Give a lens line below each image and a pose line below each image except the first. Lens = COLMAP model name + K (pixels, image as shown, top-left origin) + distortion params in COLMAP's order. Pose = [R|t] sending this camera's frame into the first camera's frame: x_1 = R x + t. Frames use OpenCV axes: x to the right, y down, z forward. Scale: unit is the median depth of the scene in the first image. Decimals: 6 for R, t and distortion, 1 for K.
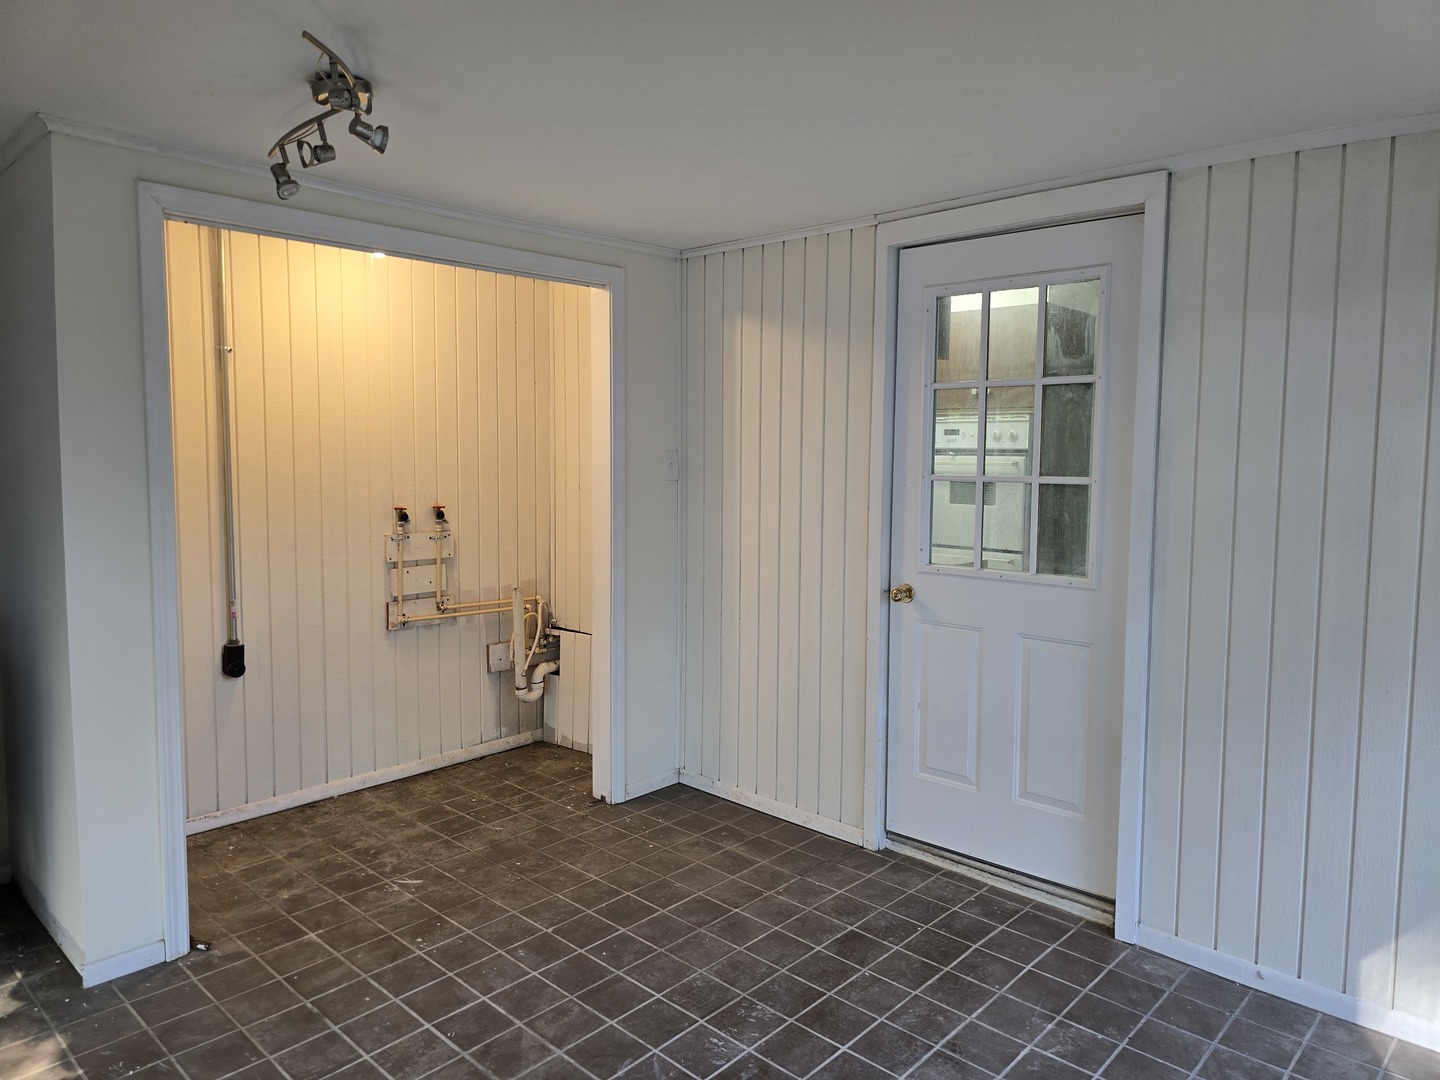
lens RADIAL K [[976.1, 0, 717.7], [0, 976.1, 526.5], [0, 0, 1]] dist [0.028819, -0.036190]
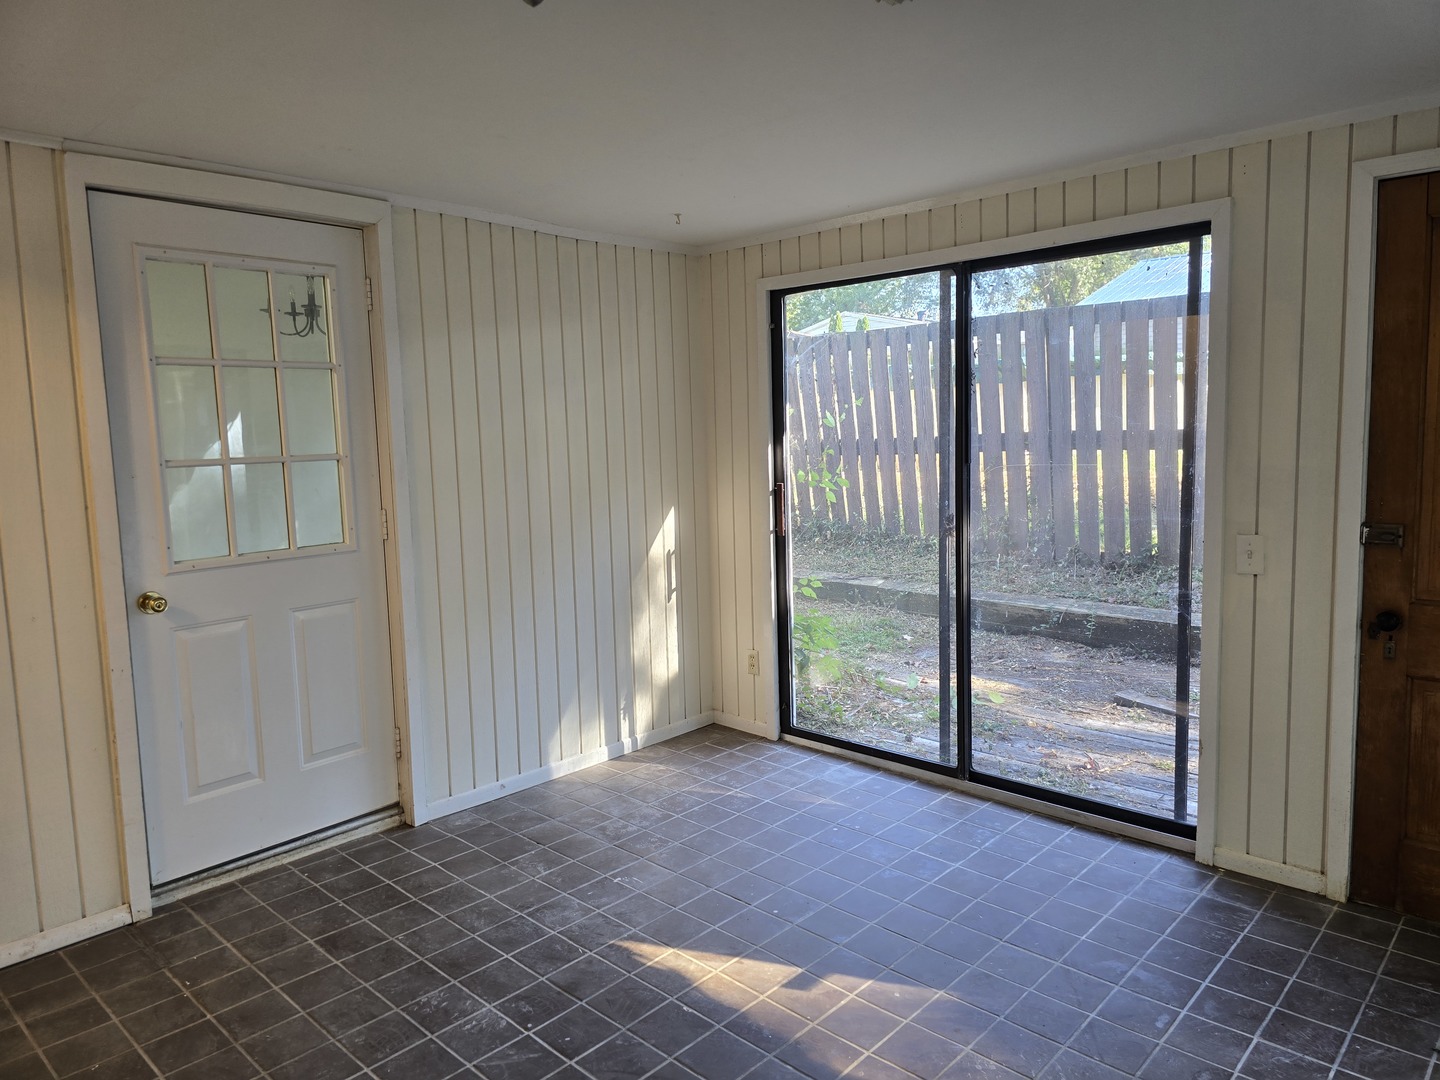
lens RADIAL K [[976.1, 0, 718.3], [0, 976.1, 543.4], [0, 0, 1]] dist [0.028819, -0.036190]
pose [[-0.020336, -0.121176, 0.992423, -0.739740], [0.110563, 0.986267, 0.122690, -0.036771], [-0.993661, 0.112221, -0.006659, 0.563136]]
